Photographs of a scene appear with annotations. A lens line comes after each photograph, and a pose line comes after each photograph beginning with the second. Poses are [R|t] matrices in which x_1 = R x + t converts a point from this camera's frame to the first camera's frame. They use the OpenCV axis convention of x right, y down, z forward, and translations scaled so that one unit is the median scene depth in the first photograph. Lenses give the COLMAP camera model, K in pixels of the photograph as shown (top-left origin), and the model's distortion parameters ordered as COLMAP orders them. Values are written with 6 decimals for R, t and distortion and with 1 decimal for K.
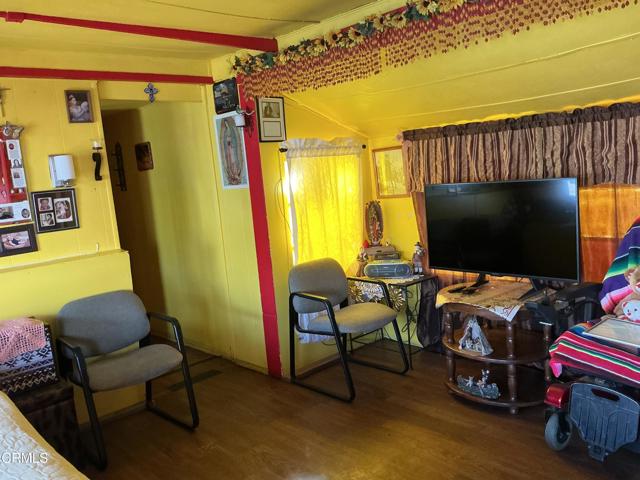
lens RADIAL K [[529.7, 0, 321.6], [0, 529.7, 240.8], [0, 0, 1]] dist [0.066040, -0.135648]
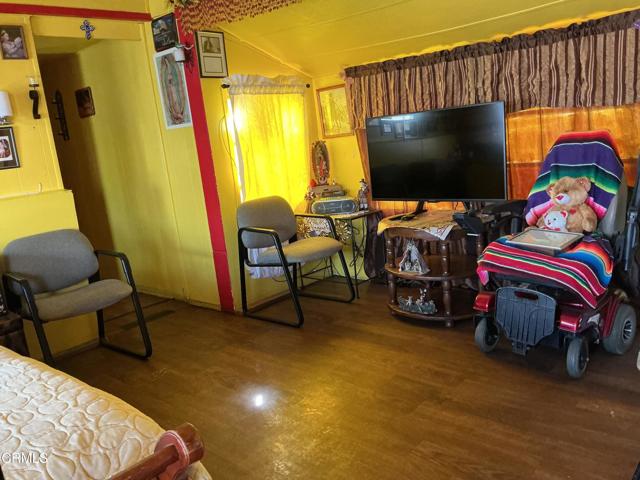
lens RADIAL K [[529.7, 0, 322.3], [0, 529.7, 243.0], [0, 0, 1]] dist [0.066040, -0.135648]
pose [[0.996520, -0.034745, 0.075762, 0.024875], [0.029742, 0.997363, 0.066194, 0.066931], [-0.077862, -0.063711, 0.994926, -0.035089]]
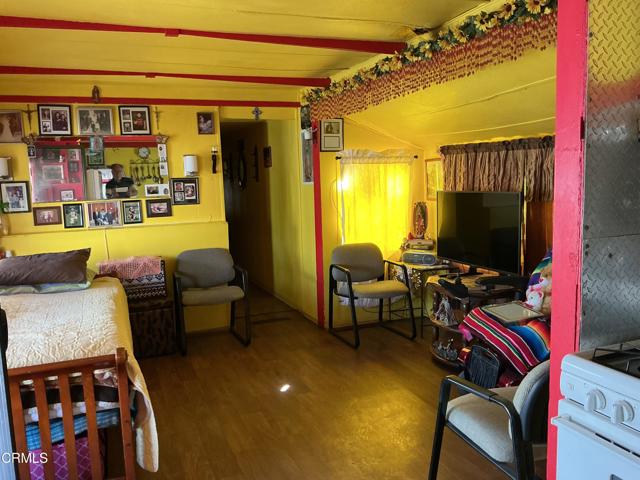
lens RADIAL K [[529.7, 0, 319.8], [0, 529.7, 242.1], [0, 0, 1]] dist [0.066040, -0.135648]
pose [[0.927887, 0.102053, -0.358625, 0.410532], [-0.099109, 0.994720, 0.026634, 0.009388], [0.359449, 0.010830, 0.933102, -0.277583]]
